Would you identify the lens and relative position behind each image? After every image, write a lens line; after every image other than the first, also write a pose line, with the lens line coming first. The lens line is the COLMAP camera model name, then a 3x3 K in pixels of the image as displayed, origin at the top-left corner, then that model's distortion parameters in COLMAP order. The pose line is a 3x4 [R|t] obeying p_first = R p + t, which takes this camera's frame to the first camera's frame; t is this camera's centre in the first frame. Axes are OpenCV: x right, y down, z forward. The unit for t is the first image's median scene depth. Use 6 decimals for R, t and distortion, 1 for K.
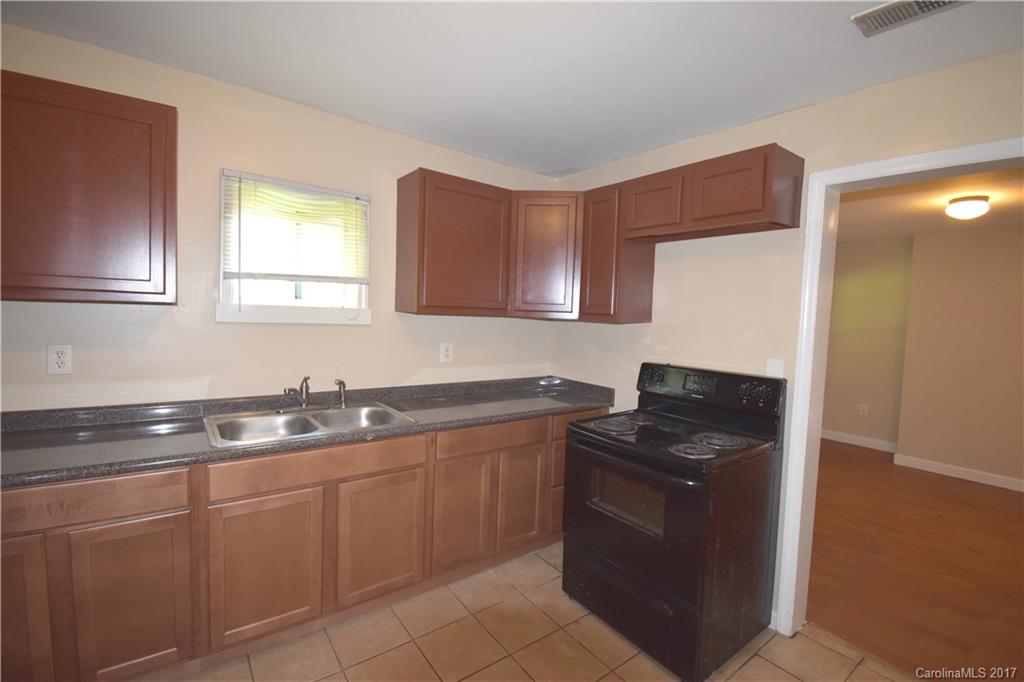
lens RADIAL K [[453.3, 0, 512.0], [0, 453.3, 341.0], [0, 0, 1]] dist [-0.000787, -0.000088]
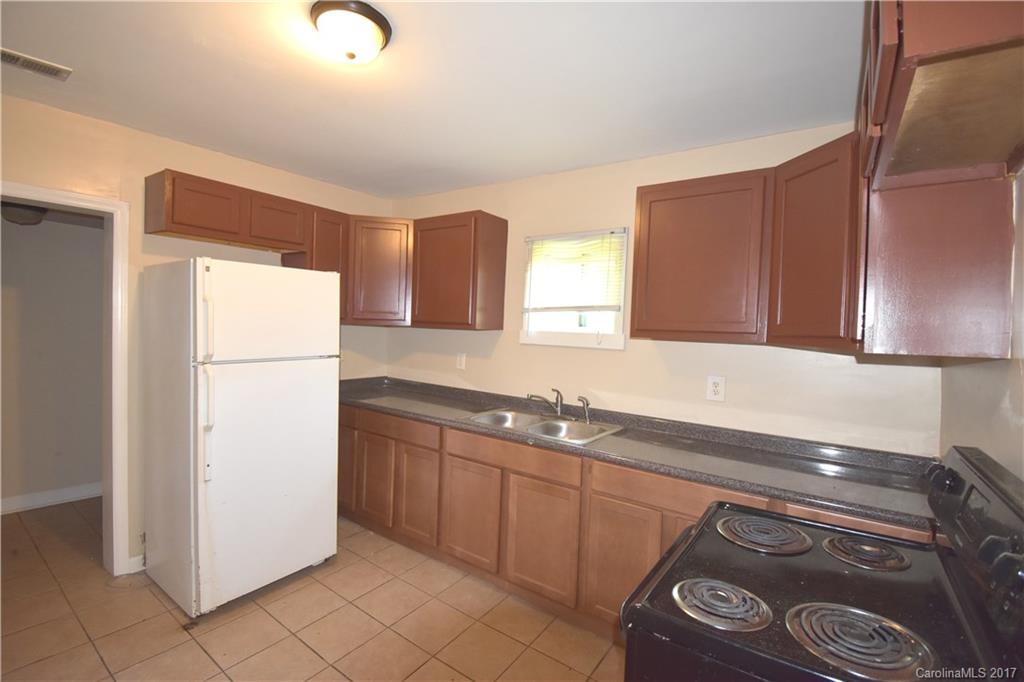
lens RADIAL K [[453.1, 0, 512.0], [0, 453.1, 341.0], [0, 0, 1]] dist [0.000715, -0.000007]
pose [[0.316302, 0.000783, -0.948658, 0.681577], [-0.089817, 0.995532, -0.029125, -0.004234], [0.944397, 0.094418, 0.314959, 0.512821]]
